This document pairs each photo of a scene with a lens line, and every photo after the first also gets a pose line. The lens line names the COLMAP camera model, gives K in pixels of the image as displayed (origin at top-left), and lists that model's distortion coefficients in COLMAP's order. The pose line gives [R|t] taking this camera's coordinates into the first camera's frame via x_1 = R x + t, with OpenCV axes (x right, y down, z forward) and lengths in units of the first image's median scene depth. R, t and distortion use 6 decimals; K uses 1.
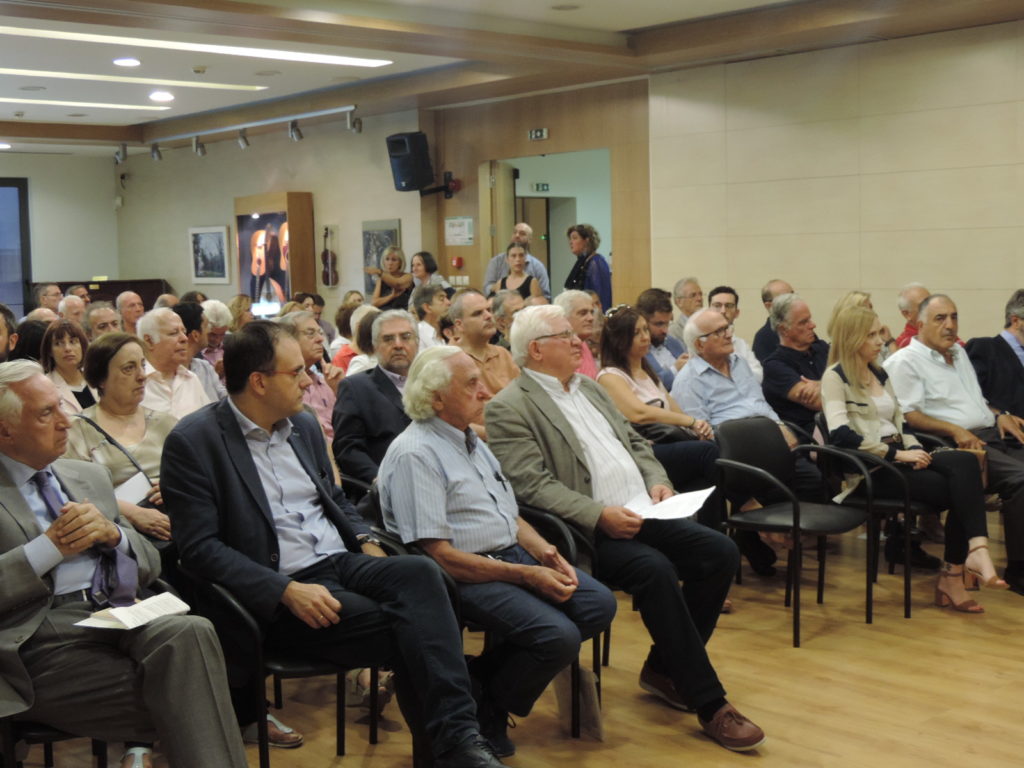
lens RADIAL K [[1368.7, 0, 512.5], [0, 1368.7, 385.0], [0, 0, 1]] dist [-0.050736, 0.000000]
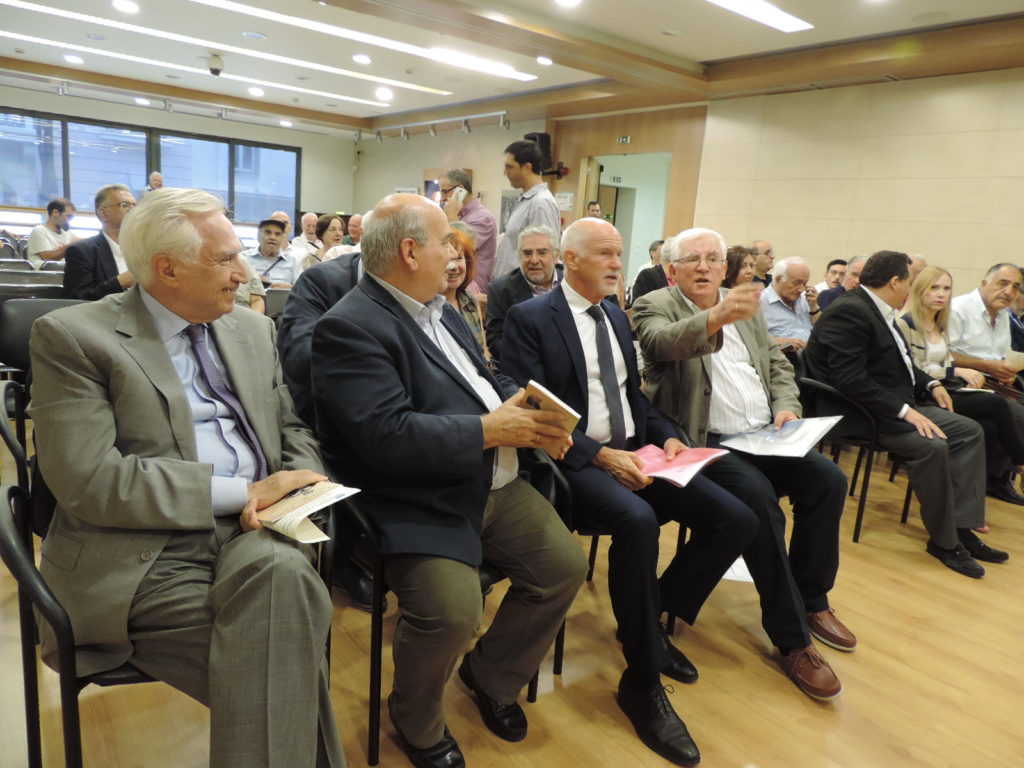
lens RADIAL K [[723.4, 0, 513.2], [0, 723.4, 381.4], [0, 0, 1]] dist [0.009318, 0.003352]
pose [[0.992319, 0.111602, -0.053363, -0.029183], [-0.105152, 0.988204, 0.111341, 0.006223], [0.065159, -0.104875, 0.992349, 0.147956]]
